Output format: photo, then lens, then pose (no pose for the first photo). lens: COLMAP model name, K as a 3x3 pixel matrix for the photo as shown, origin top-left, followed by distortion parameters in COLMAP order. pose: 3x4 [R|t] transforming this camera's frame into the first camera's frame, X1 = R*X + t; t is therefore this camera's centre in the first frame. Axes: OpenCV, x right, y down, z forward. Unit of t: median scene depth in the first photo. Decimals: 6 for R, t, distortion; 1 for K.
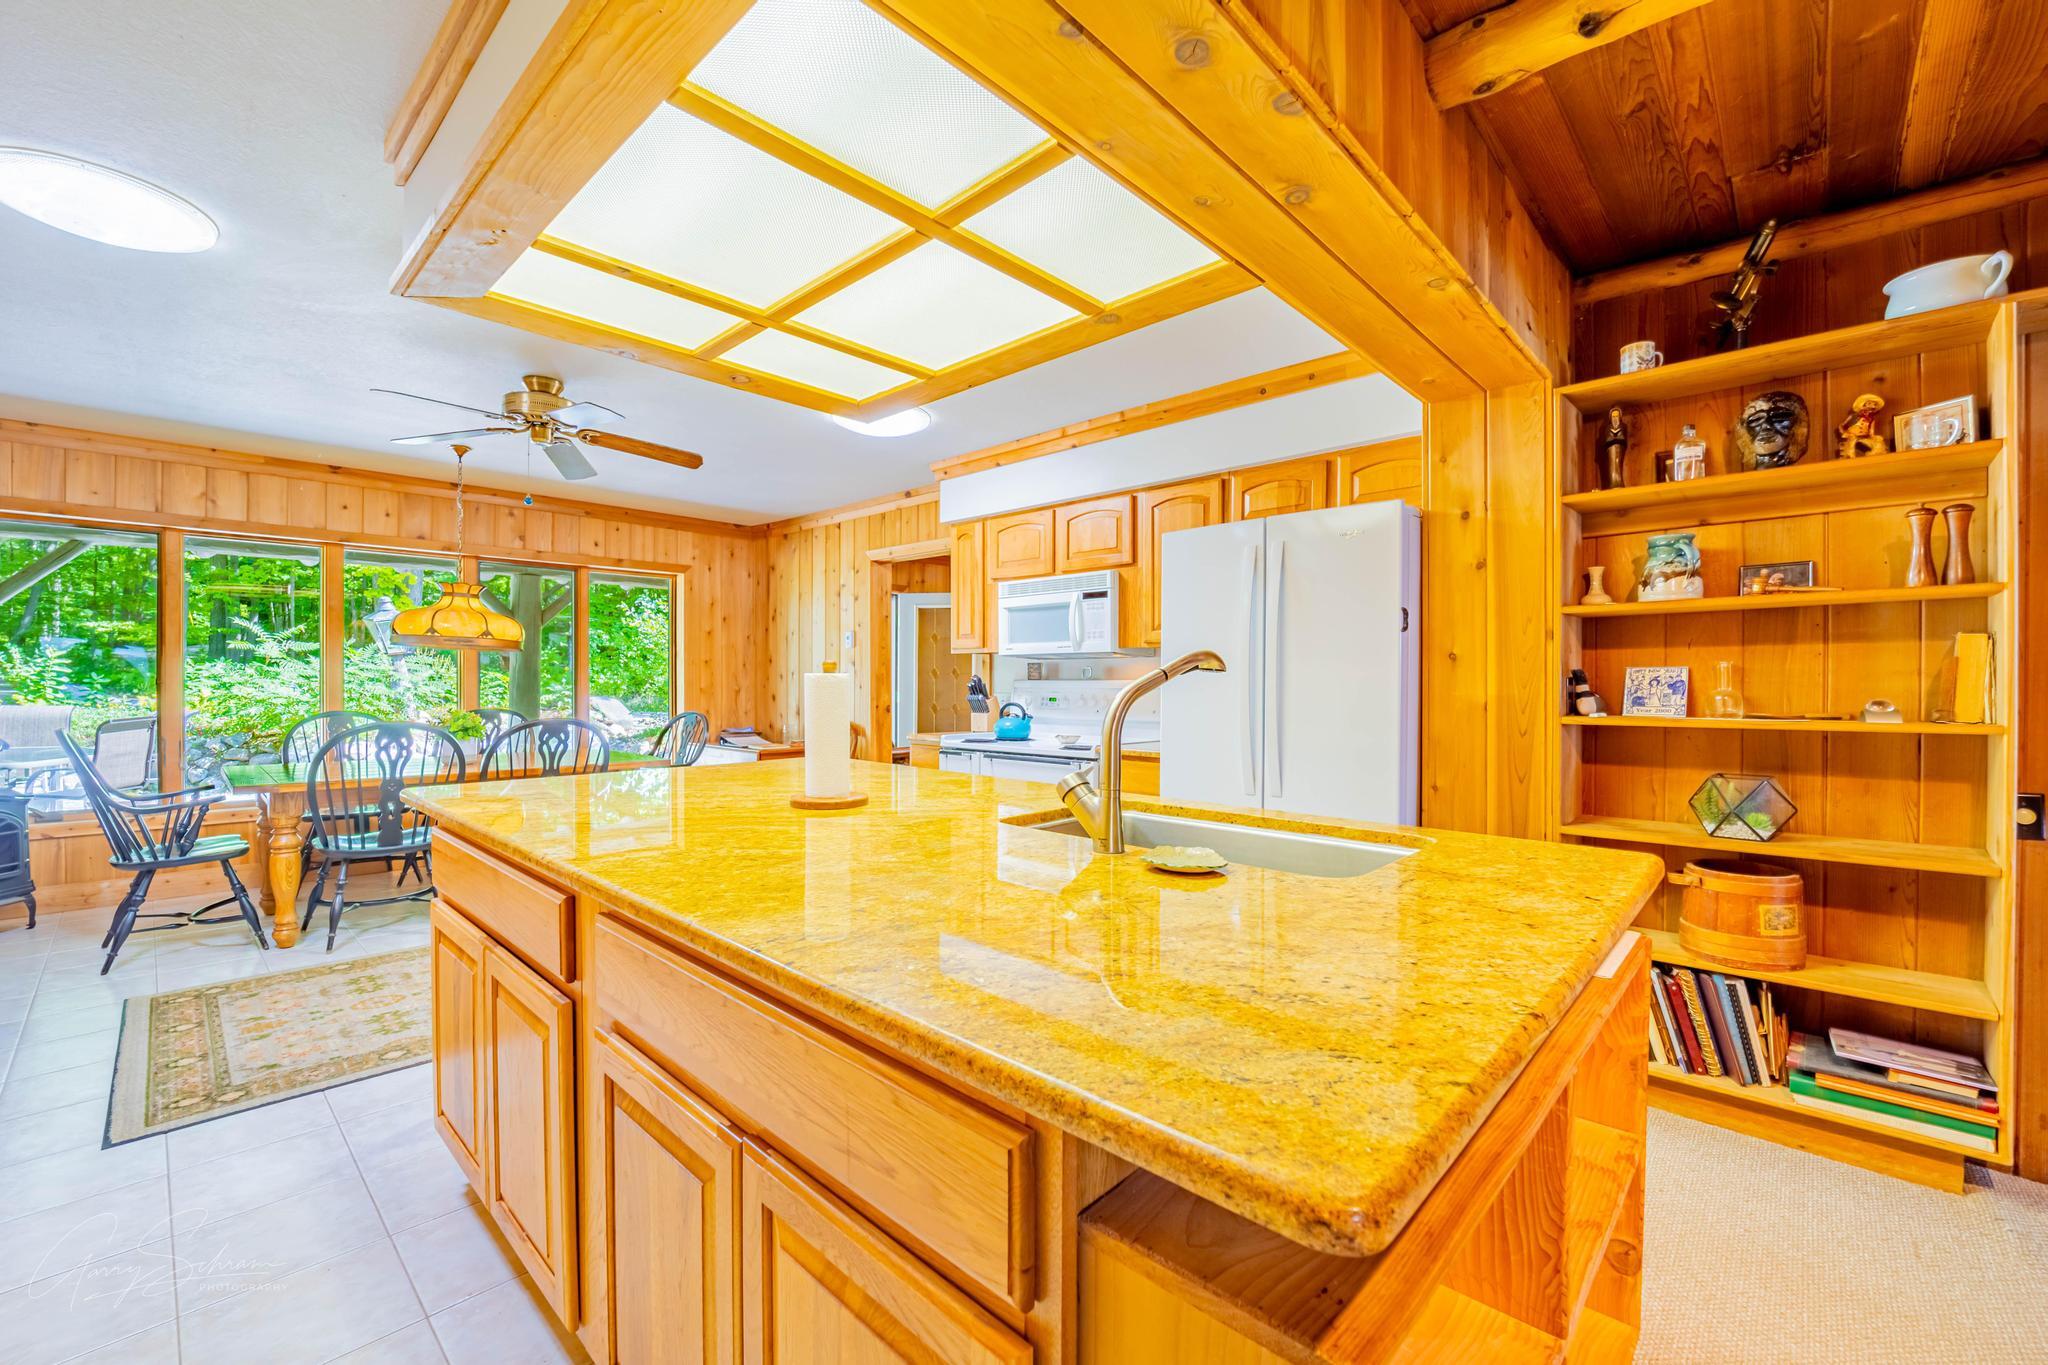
lens RADIAL K [[833.4, 0, 1019.2], [0, 833.4, 684.1], [0, 0, 1]] dist [-0.013098, -0.003256]
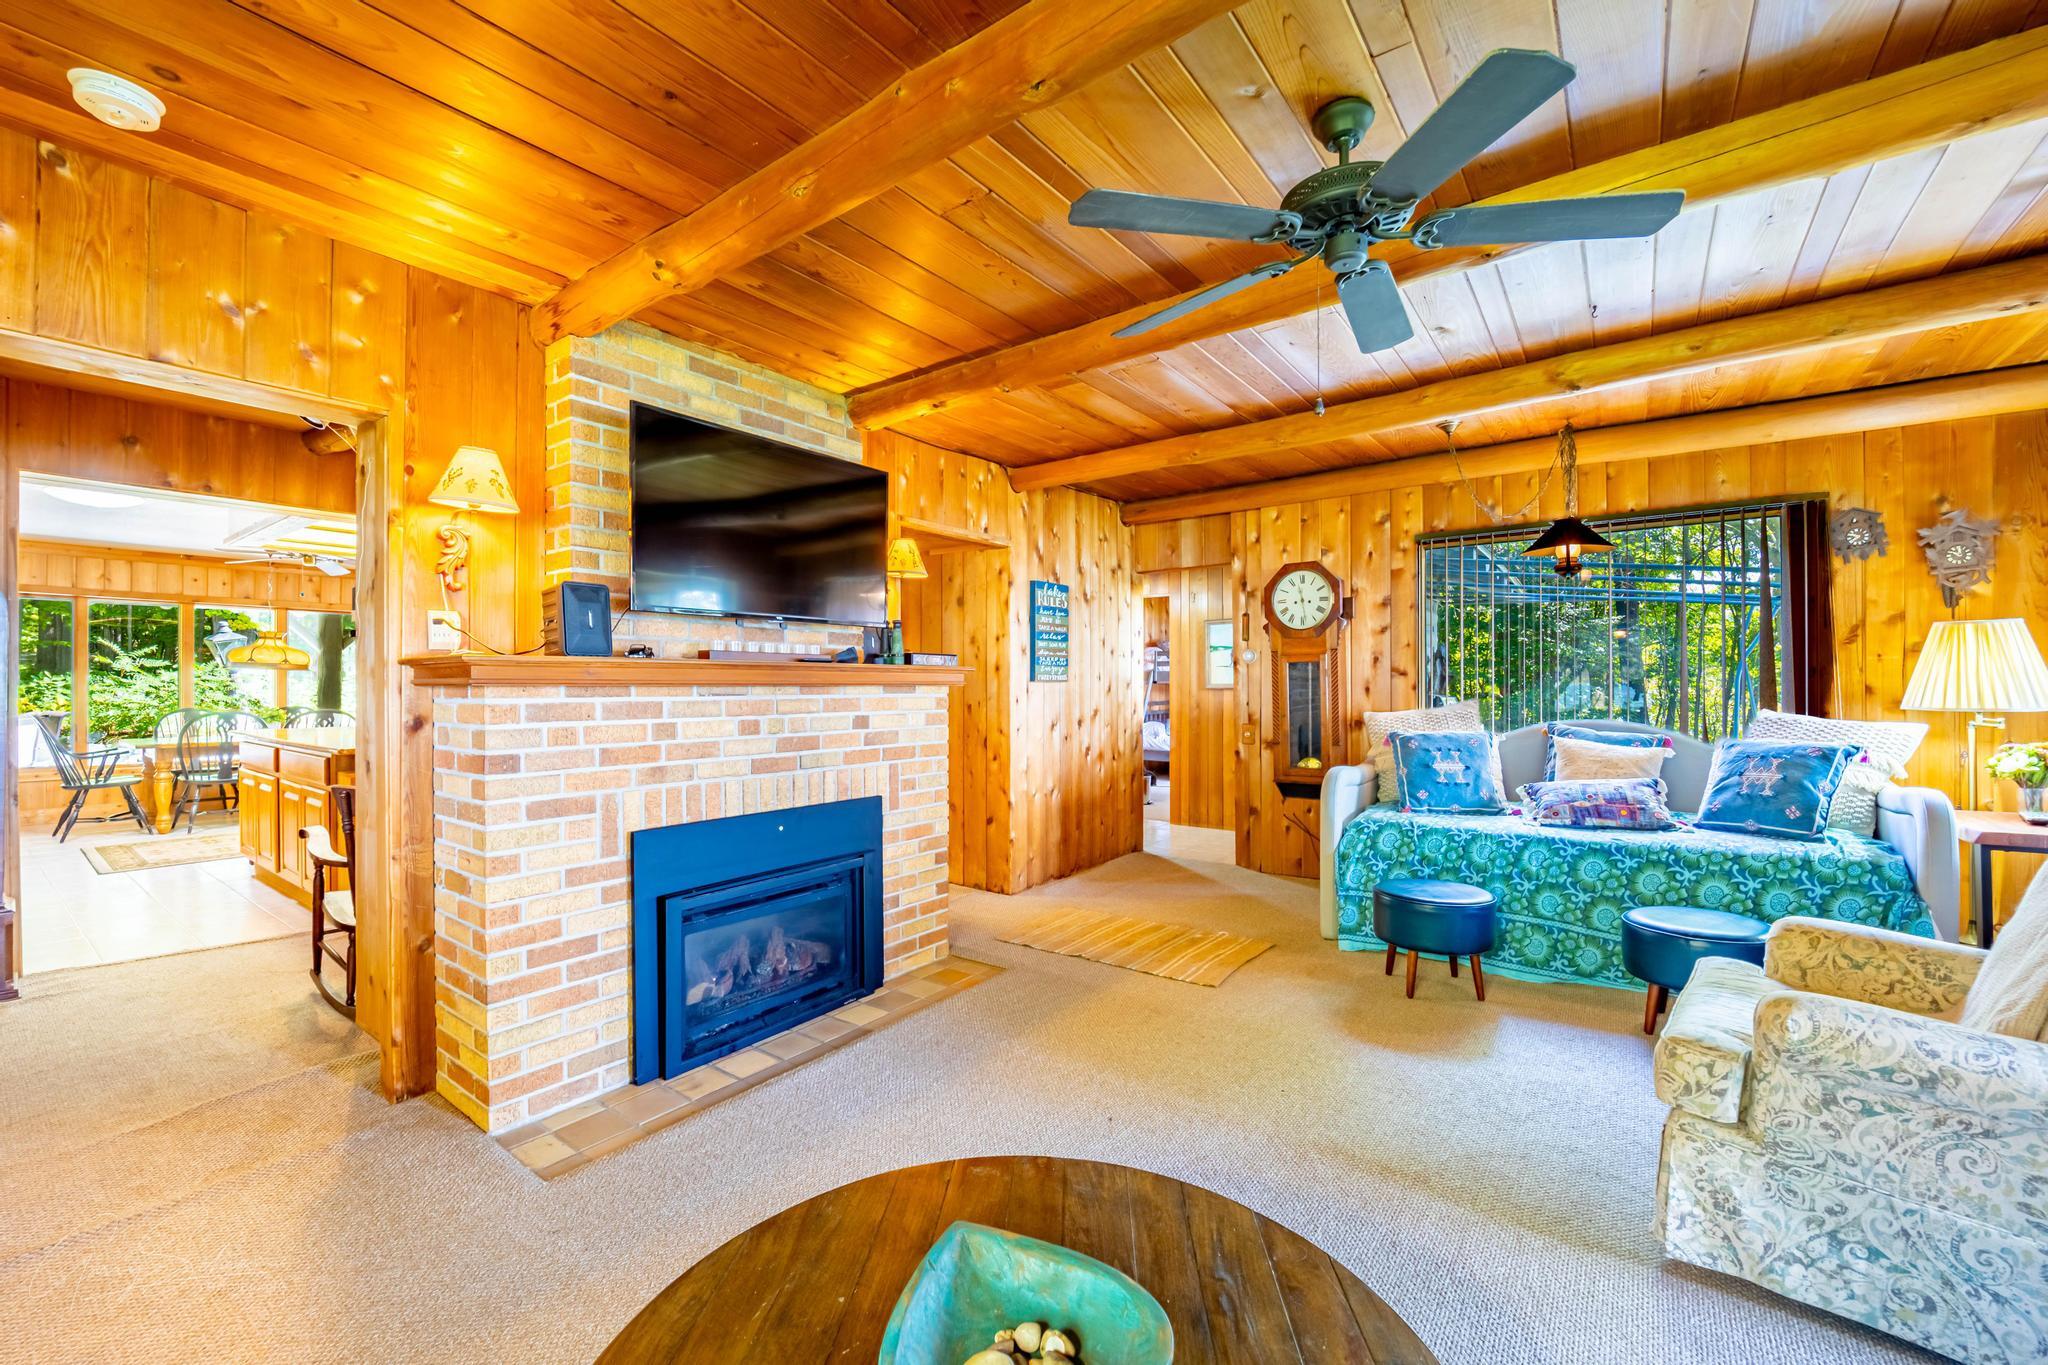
lens RADIAL K [[833.4, 0, 1006.6], [0, 833.4, 687.1], [0, 0, 1]] dist [-0.013098, -0.003256]
pose [[0.994373, -0.002975, 0.105894, 0.623463], [0.003423, 0.999986, -0.004054, 0.004181], [-0.105881, 0.004394, 0.994369, -0.805708]]
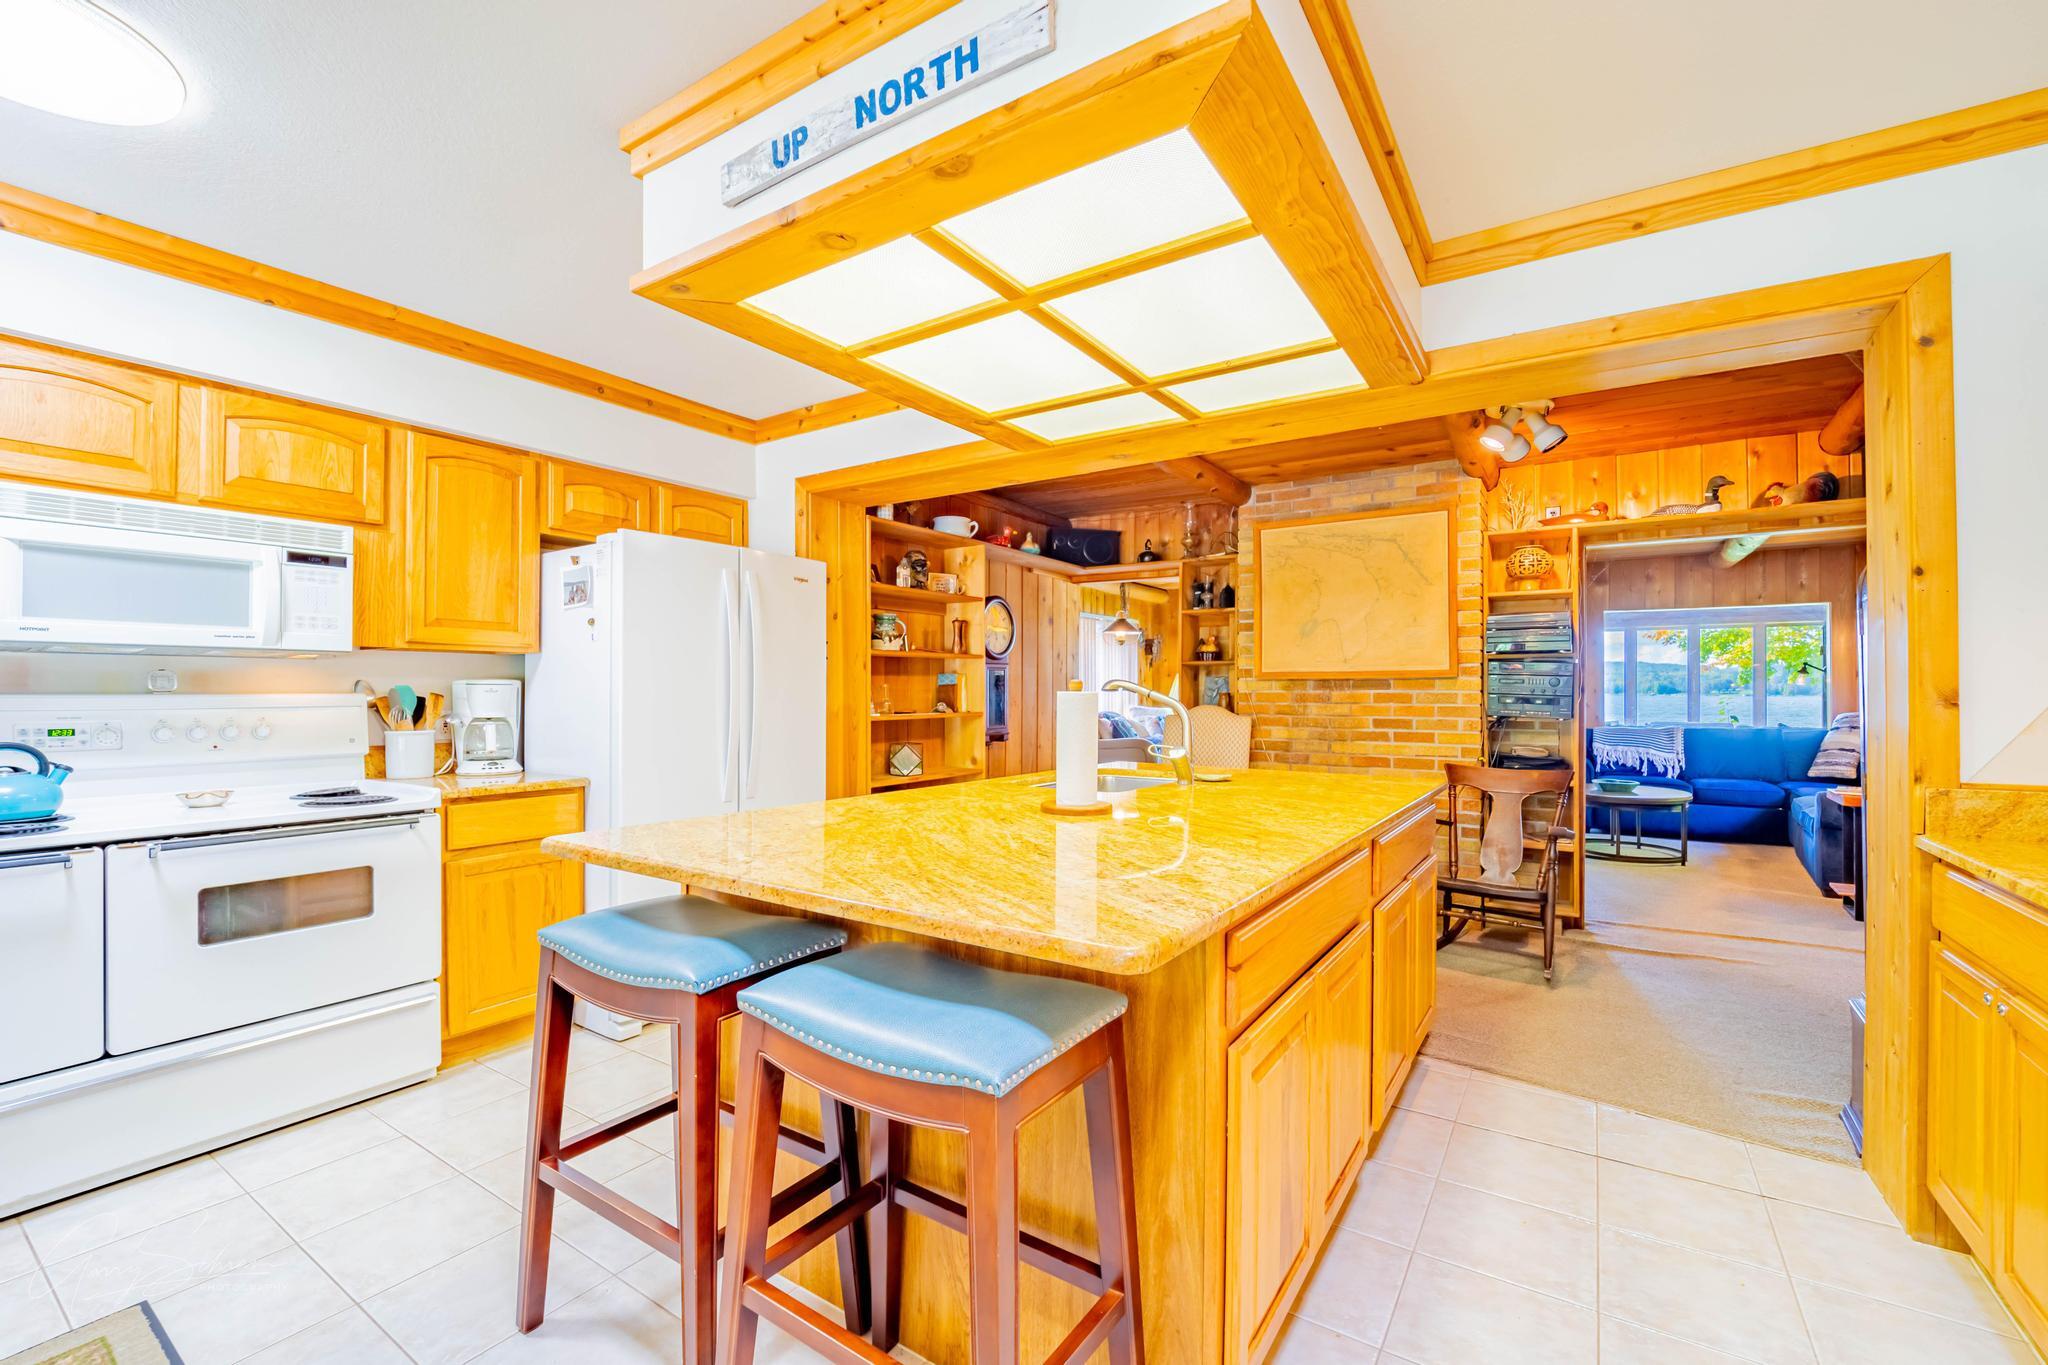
lens RADIAL K [[833.4, 0, 1051.8], [0, 833.4, 685.9], [0, 0, 1]] dist [-0.013098, -0.003256]
pose [[-0.171477, 0.007325, 0.985161, -0.538330], [0.002836, 0.999972, -0.006942, -0.006376], [-0.985184, 0.001603, -0.171493, 0.506357]]
